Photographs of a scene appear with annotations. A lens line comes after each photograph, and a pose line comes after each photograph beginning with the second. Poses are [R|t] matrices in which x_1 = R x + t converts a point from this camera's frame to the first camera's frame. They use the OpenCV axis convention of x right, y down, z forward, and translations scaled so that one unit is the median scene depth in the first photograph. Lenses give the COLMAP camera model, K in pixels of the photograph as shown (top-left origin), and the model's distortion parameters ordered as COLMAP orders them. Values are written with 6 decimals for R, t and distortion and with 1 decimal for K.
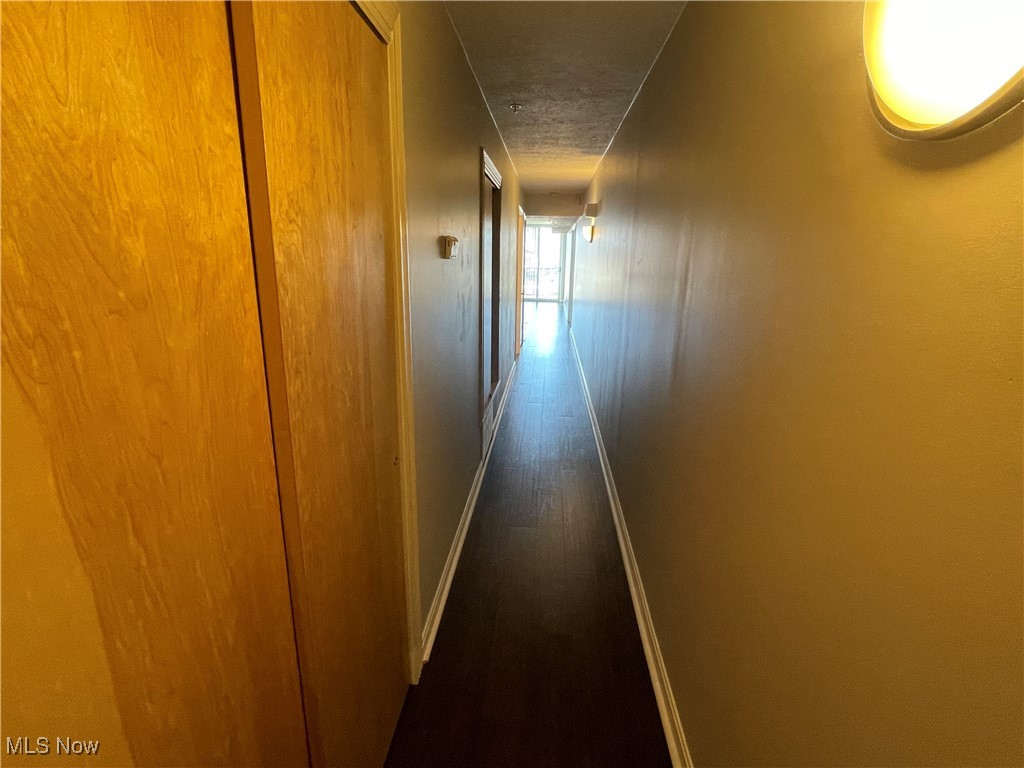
lens RADIAL K [[480.7, 0, 513.0], [0, 480.7, 379.9], [0, 0, 1]] dist [-0.001607, -0.000191]
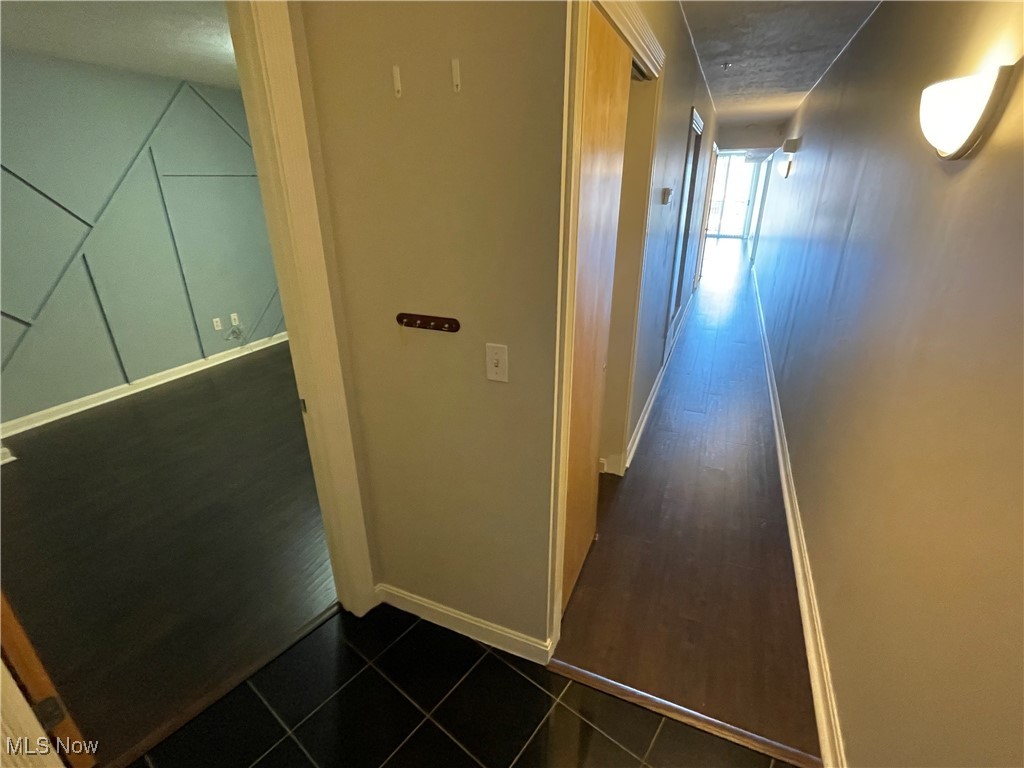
lens RADIAL K [[480.7, 0, 513.0], [0, 480.7, 379.9], [0, 0, 1]] dist [-0.001607, -0.000191]
pose [[0.944415, 0.101046, -0.312841, -0.024135], [-0.060439, 0.988739, 0.136901, 0.035218], [0.323152, -0.110384, 0.939887, -0.202727]]
